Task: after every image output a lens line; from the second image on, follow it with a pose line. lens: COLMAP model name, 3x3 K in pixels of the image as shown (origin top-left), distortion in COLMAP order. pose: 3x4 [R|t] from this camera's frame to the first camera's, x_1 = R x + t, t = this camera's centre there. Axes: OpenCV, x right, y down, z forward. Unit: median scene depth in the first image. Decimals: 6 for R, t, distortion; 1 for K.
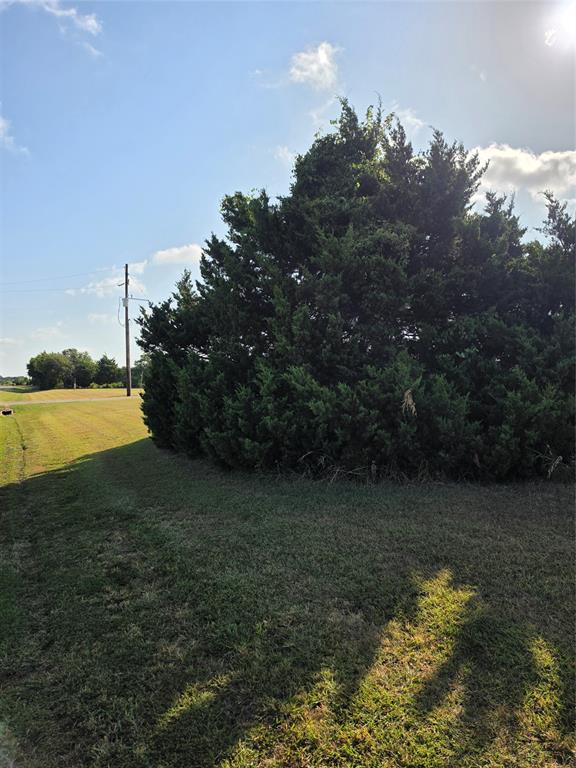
lens RADIAL K [[524.3, 0, 283.4], [0, 524.3, 387.6], [0, 0, 1]] dist [0.096319, -0.128974]
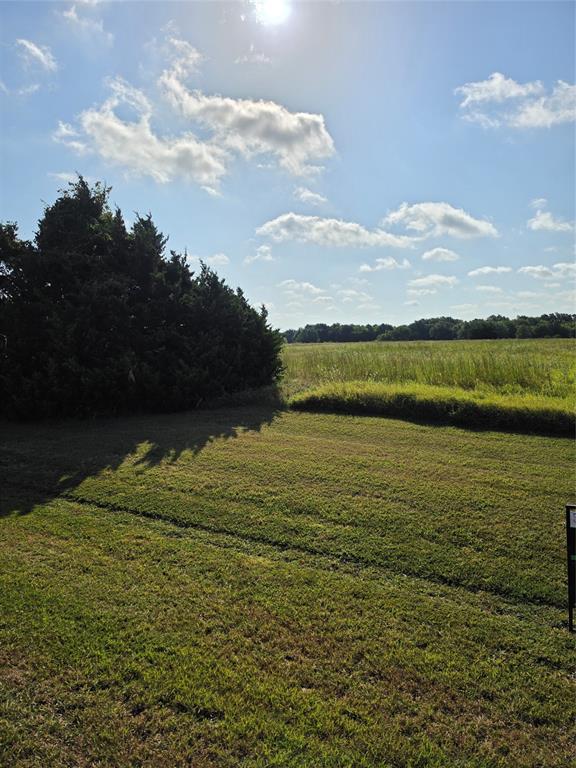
lens RADIAL K [[526.5, 0, 288.5], [0, 526.5, 397.9], [0, 0, 1]] dist [-0.031707, -0.000226]
pose [[0.859596, -0.058130, 0.507657, -0.241552], [0.014432, 0.995874, 0.089595, -0.055780], [-0.510771, -0.069689, 0.856888, -0.921160]]
